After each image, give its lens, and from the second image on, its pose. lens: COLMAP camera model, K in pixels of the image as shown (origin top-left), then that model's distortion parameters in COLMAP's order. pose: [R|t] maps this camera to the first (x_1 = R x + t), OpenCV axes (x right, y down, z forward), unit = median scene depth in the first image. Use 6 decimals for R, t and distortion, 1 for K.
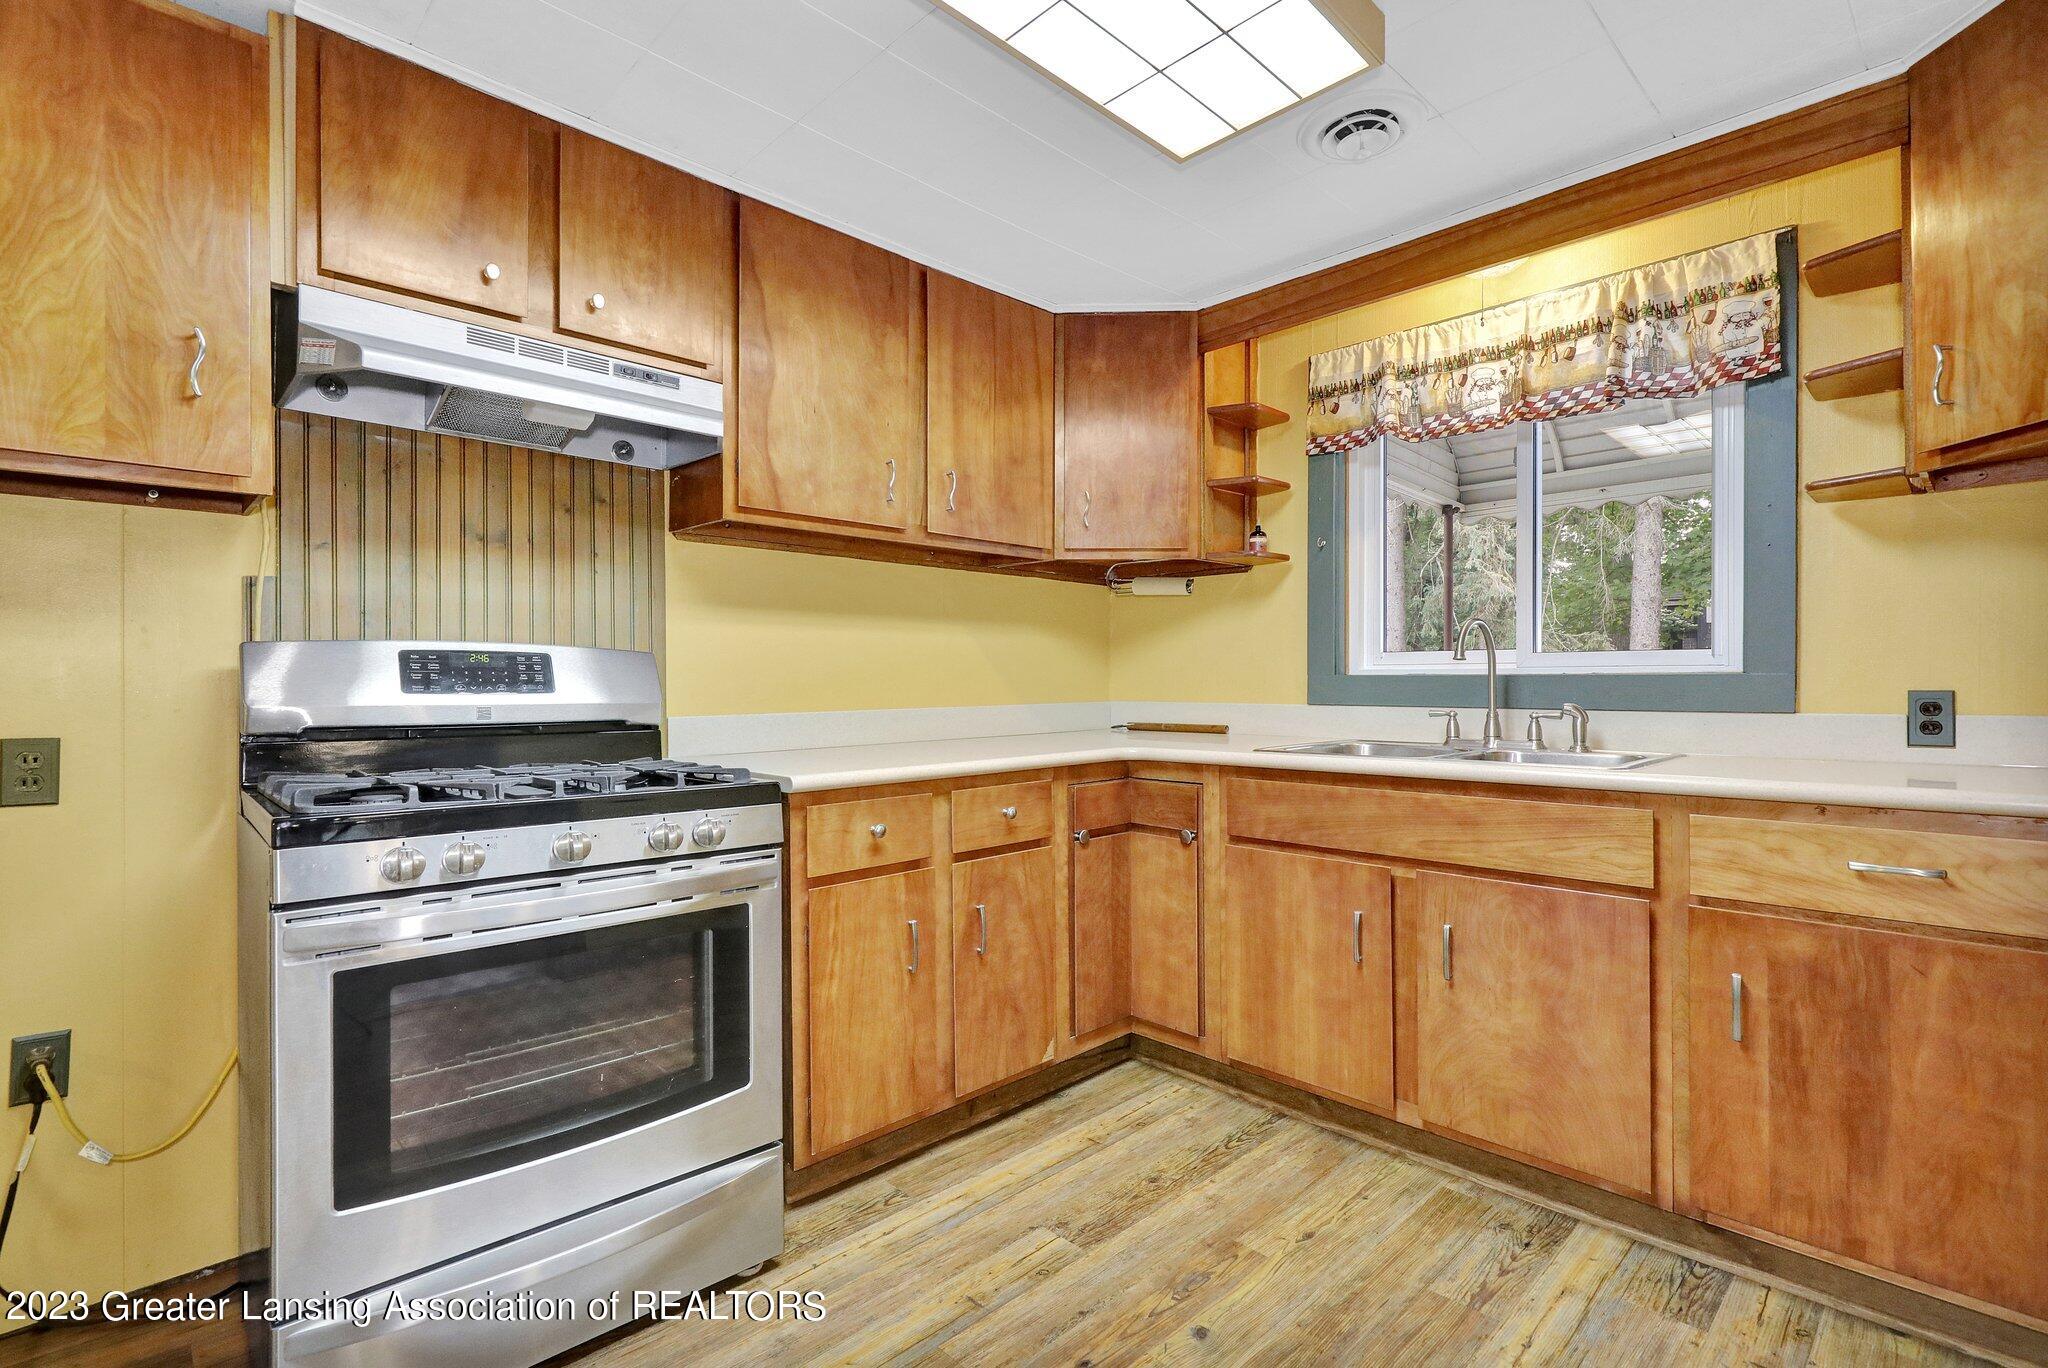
lens RADIAL K [[947.6, 0, 1017.1], [0, 947.6, 681.5], [0, 0, 1]] dist [0.001270, 0.000686]
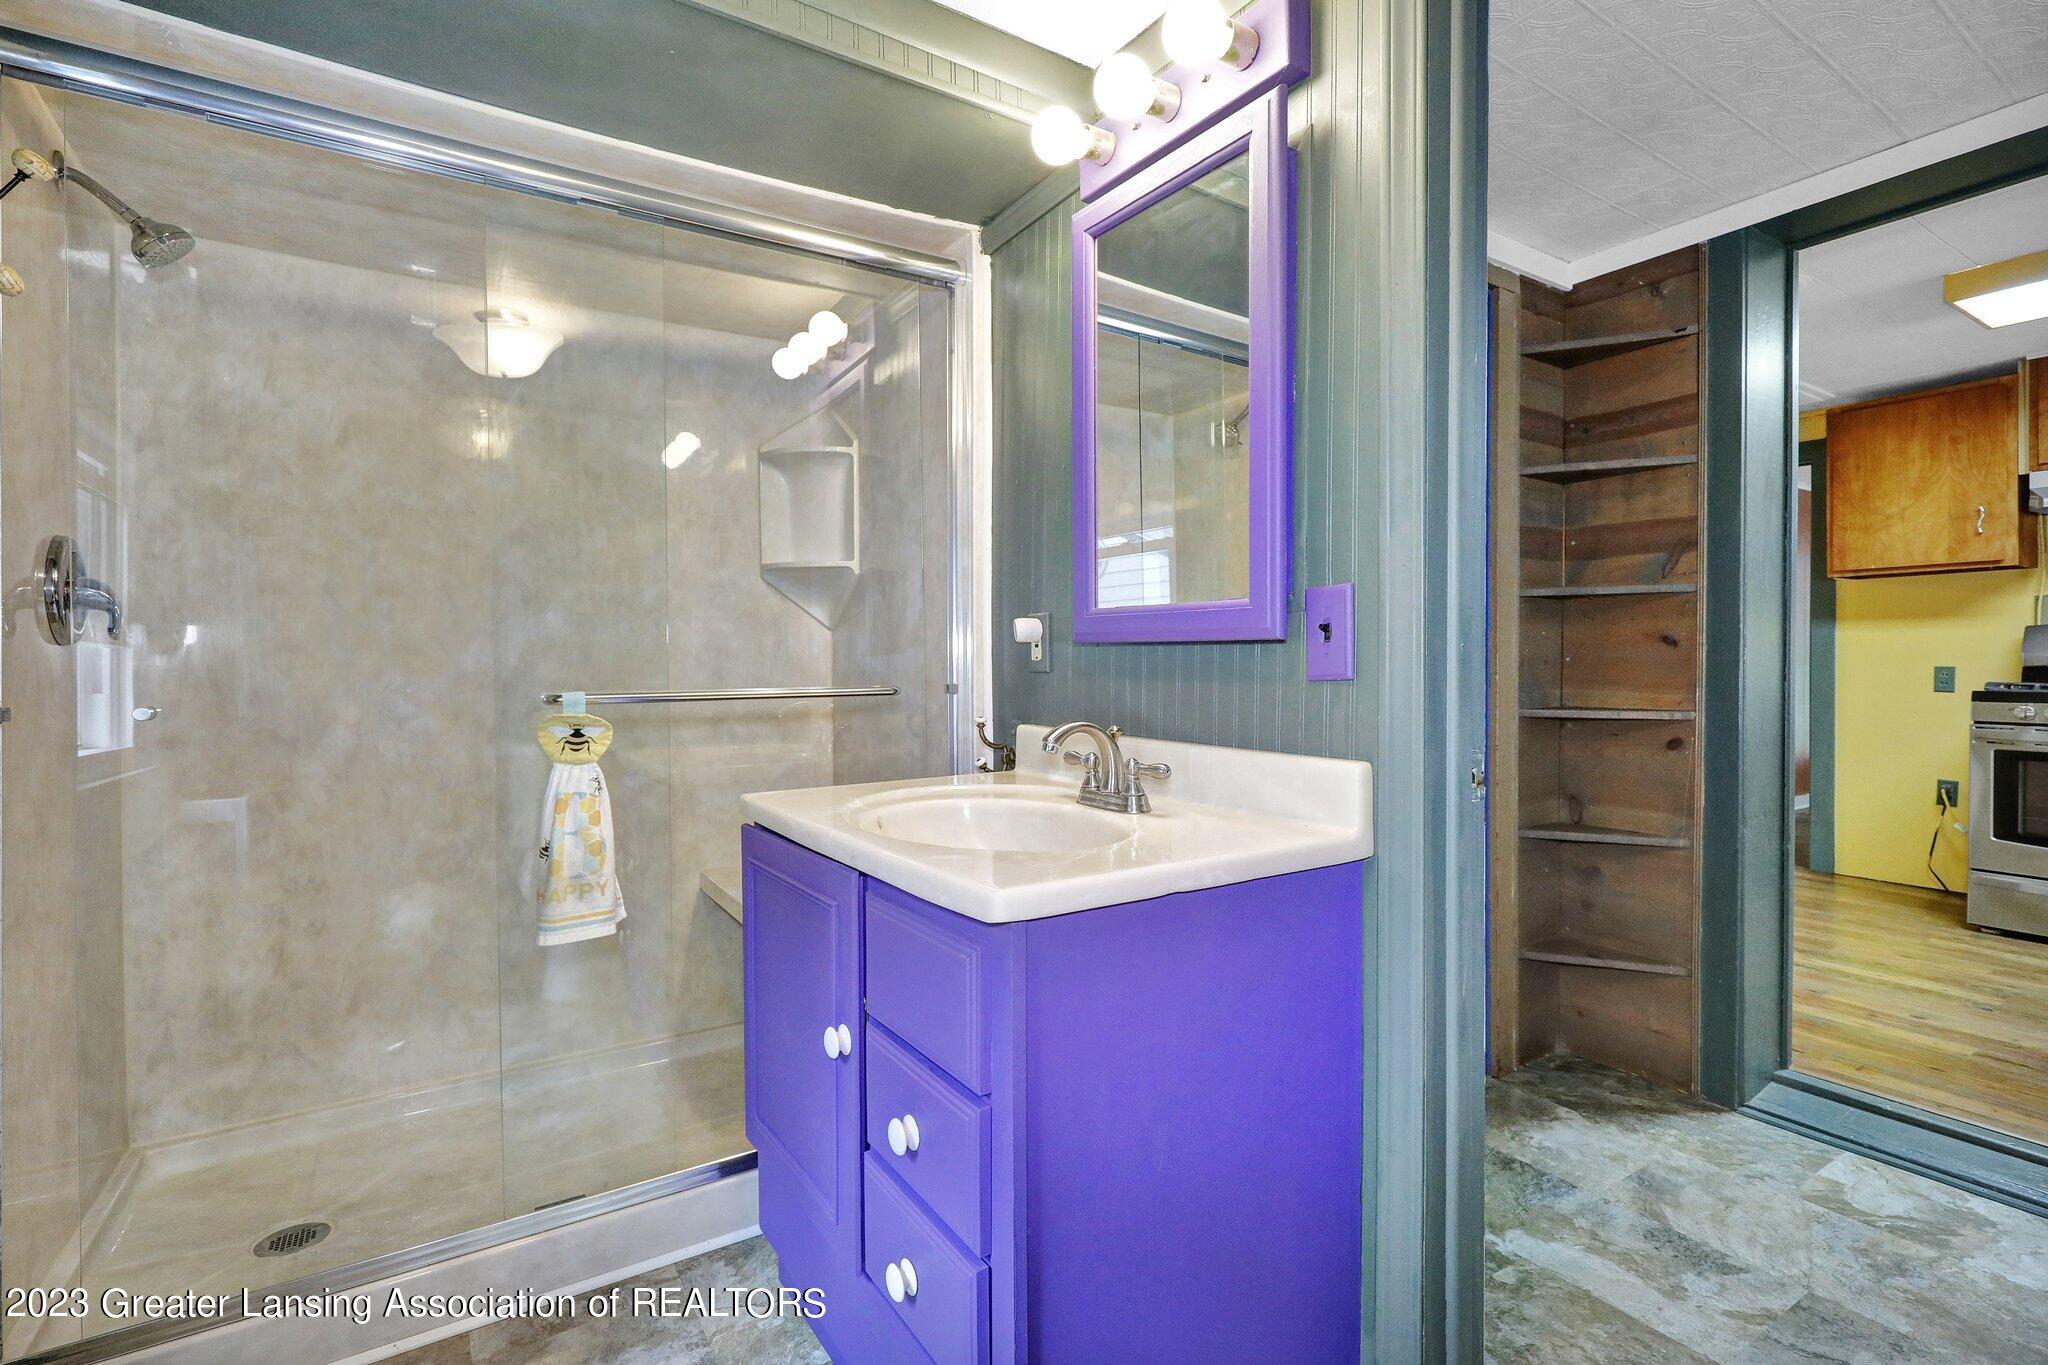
lens RADIAL K [[947.6, 0, 1025.8], [0, 947.6, 669.3], [0, 0, 1]] dist [0.001270, 0.000686]
pose [[-0.186037, 0.010663, -0.982485, 2.032768], [0.005904, 0.999935, 0.009735, 0.030619], [0.982525, -0.003990, -0.186088, -1.013375]]
